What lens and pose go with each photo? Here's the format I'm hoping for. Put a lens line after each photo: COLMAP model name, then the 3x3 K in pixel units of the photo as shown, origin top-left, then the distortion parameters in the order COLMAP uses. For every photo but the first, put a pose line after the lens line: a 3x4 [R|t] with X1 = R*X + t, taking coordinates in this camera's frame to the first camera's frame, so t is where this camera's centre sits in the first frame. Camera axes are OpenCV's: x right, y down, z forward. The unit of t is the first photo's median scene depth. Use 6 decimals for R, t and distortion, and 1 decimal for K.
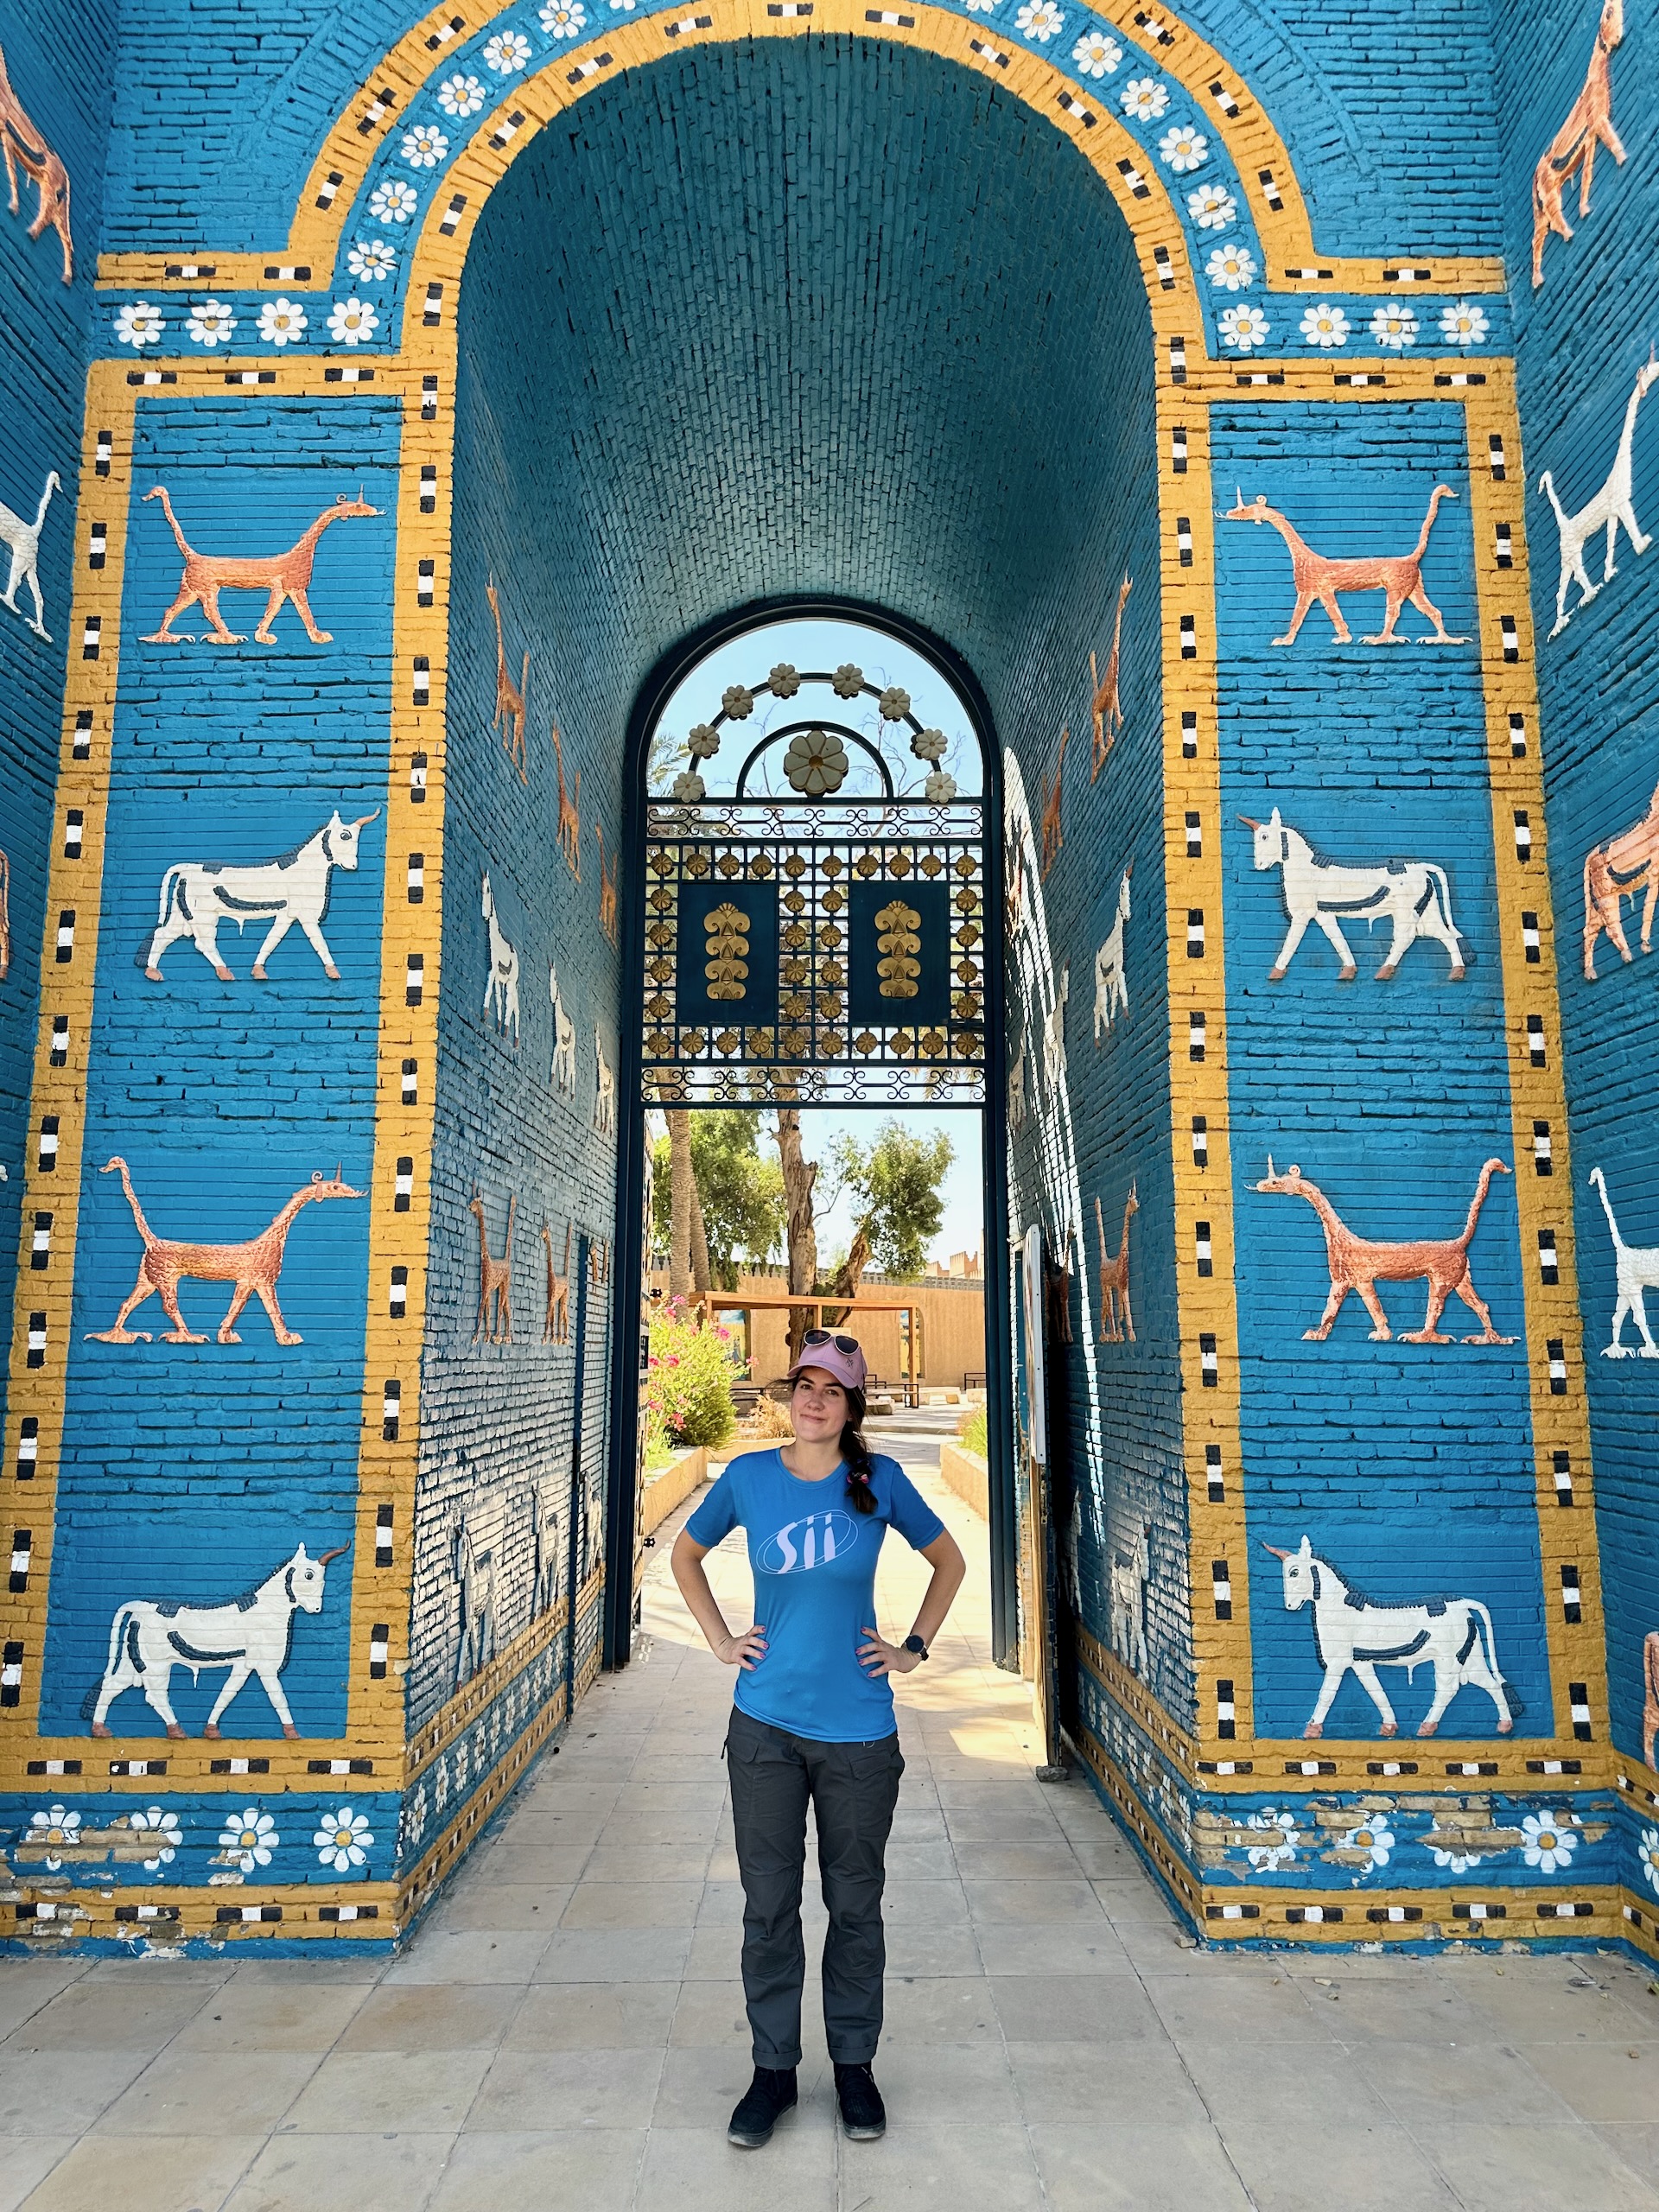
lens RADIAL K [[1531.2, 0, 829.5], [0, 1531.2, 1106.0], [0, 0, 1]] dist [0.075805, -0.105434]
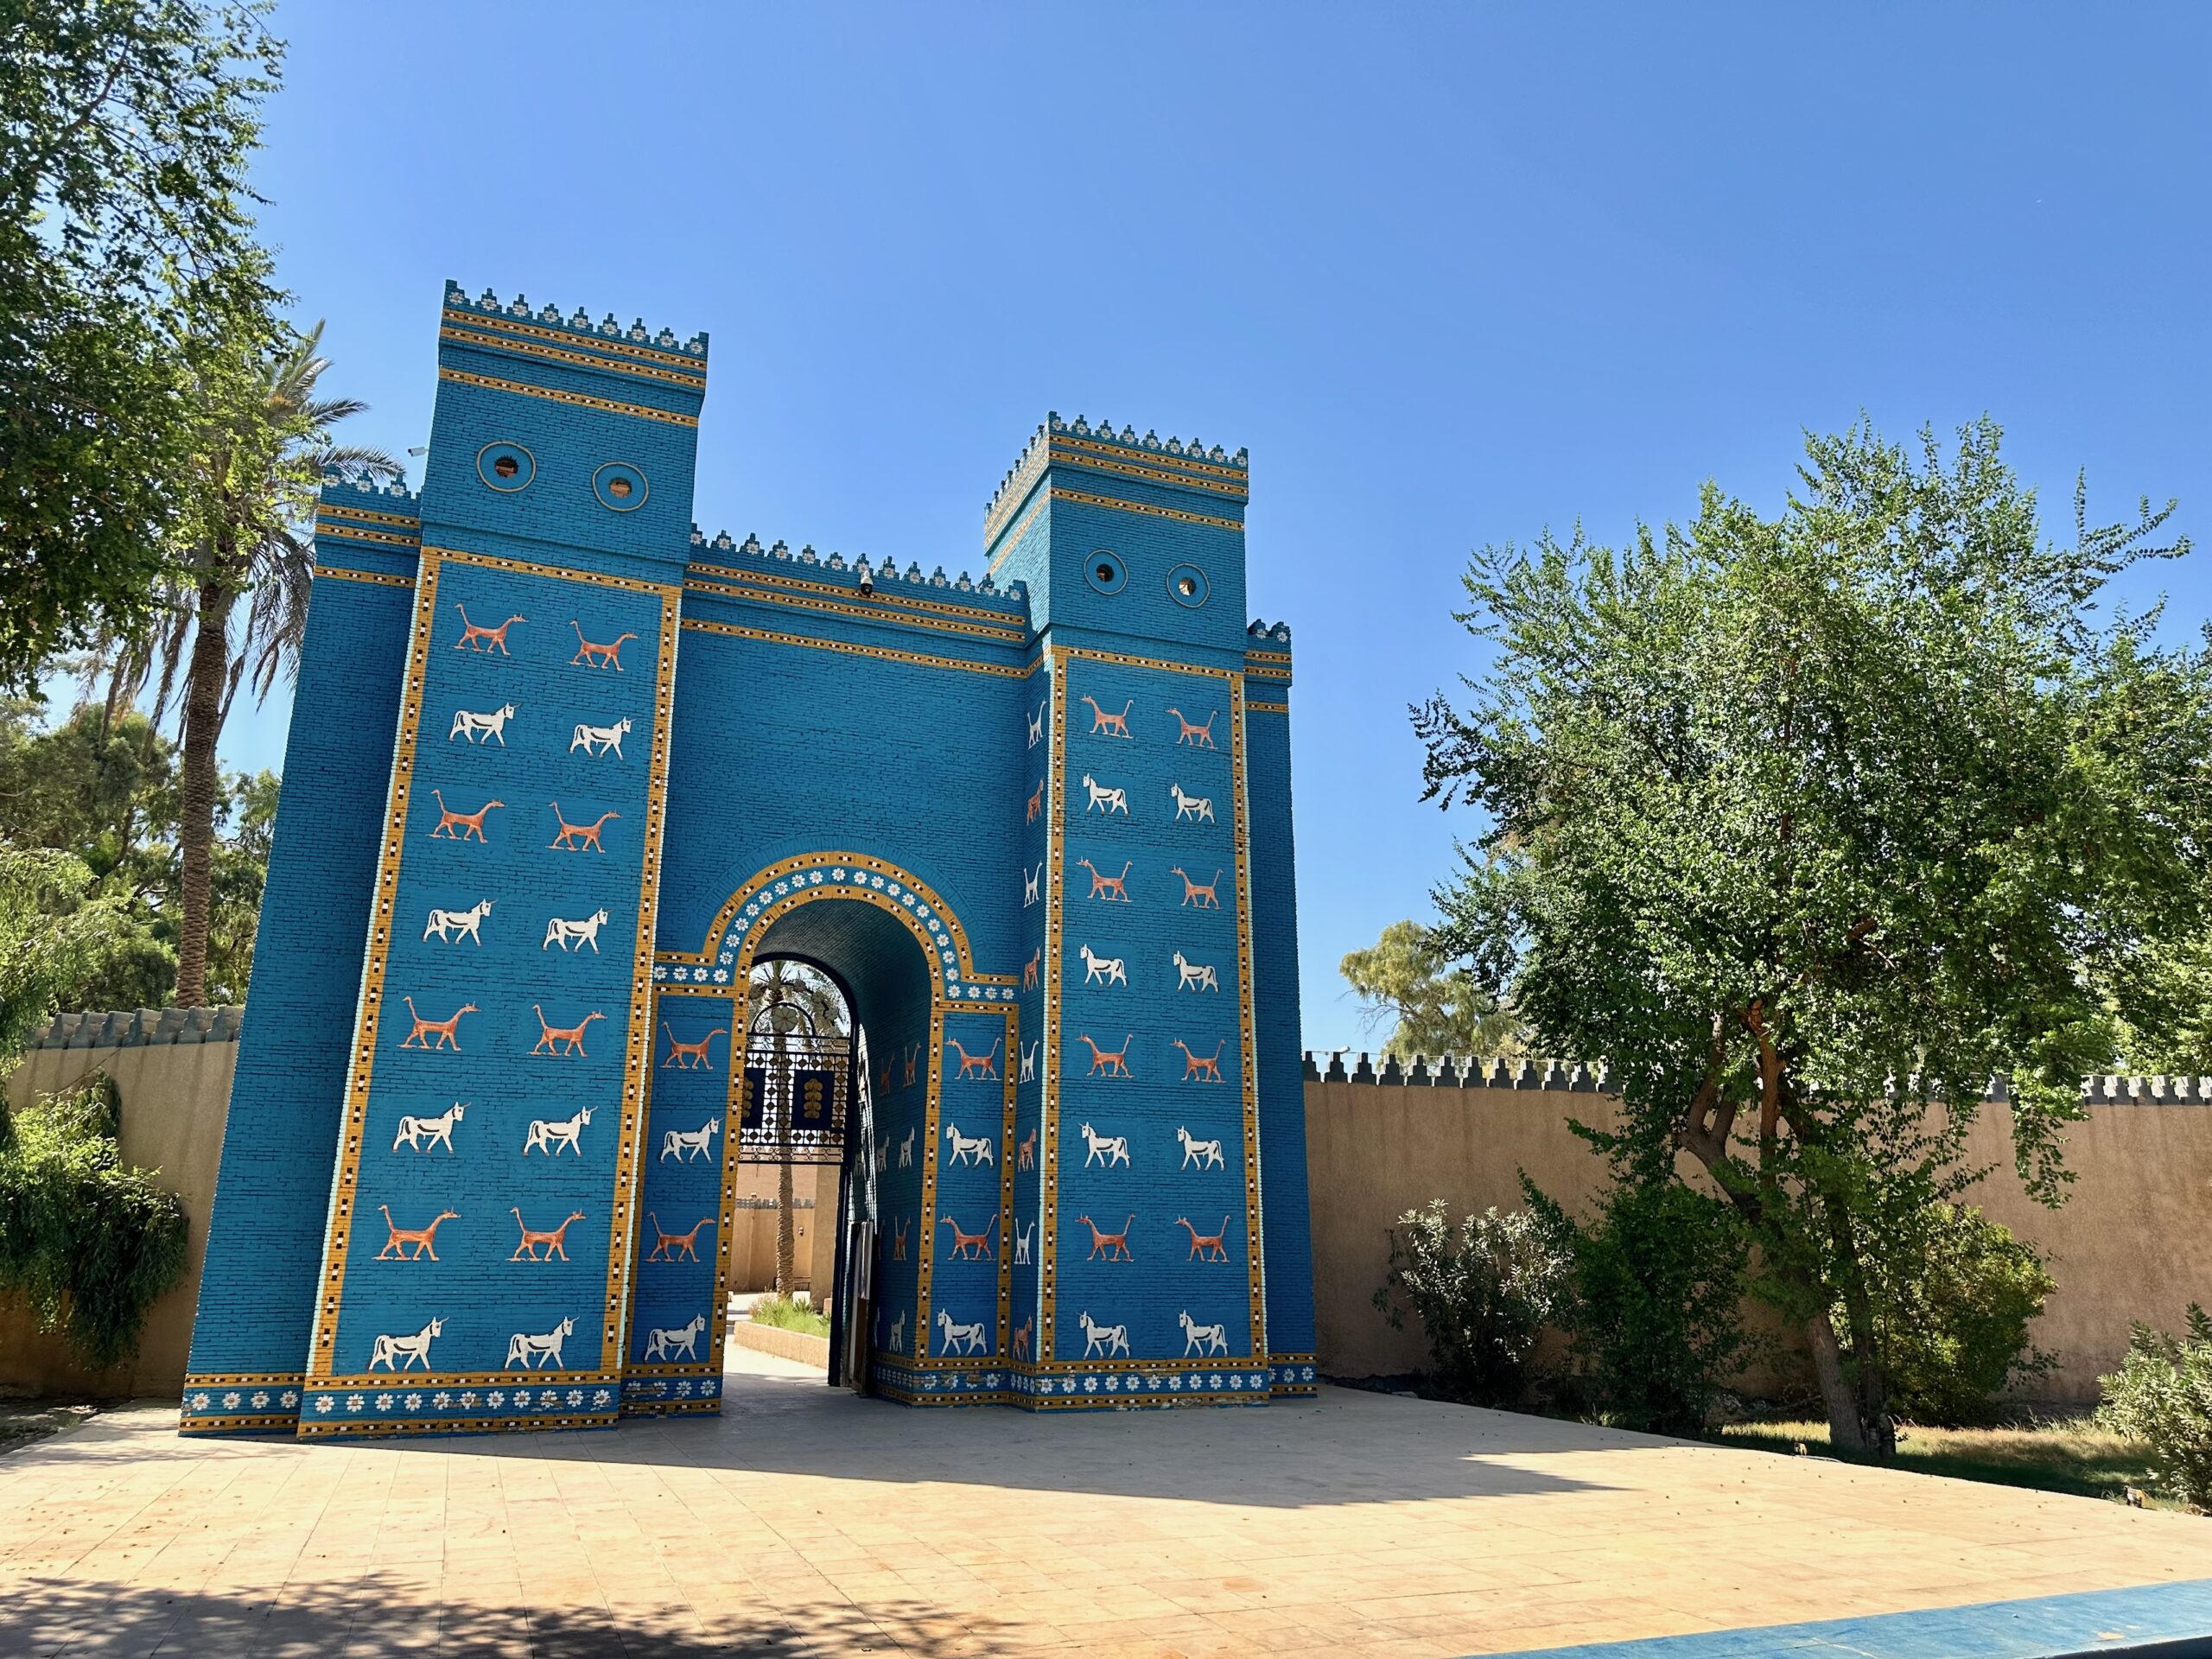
lens RADIAL K [[1537.7, 0, 1105.9], [0, 1537.7, 841.6], [0, 0, 1]] dist [0.182333, -0.380967]
pose [[0.931531, 0.099264, 0.349853, -0.810836], [-0.062720, 0.991464, -0.114308, -0.474995], [-0.358213, 0.084538, 0.929805, -2.913020]]
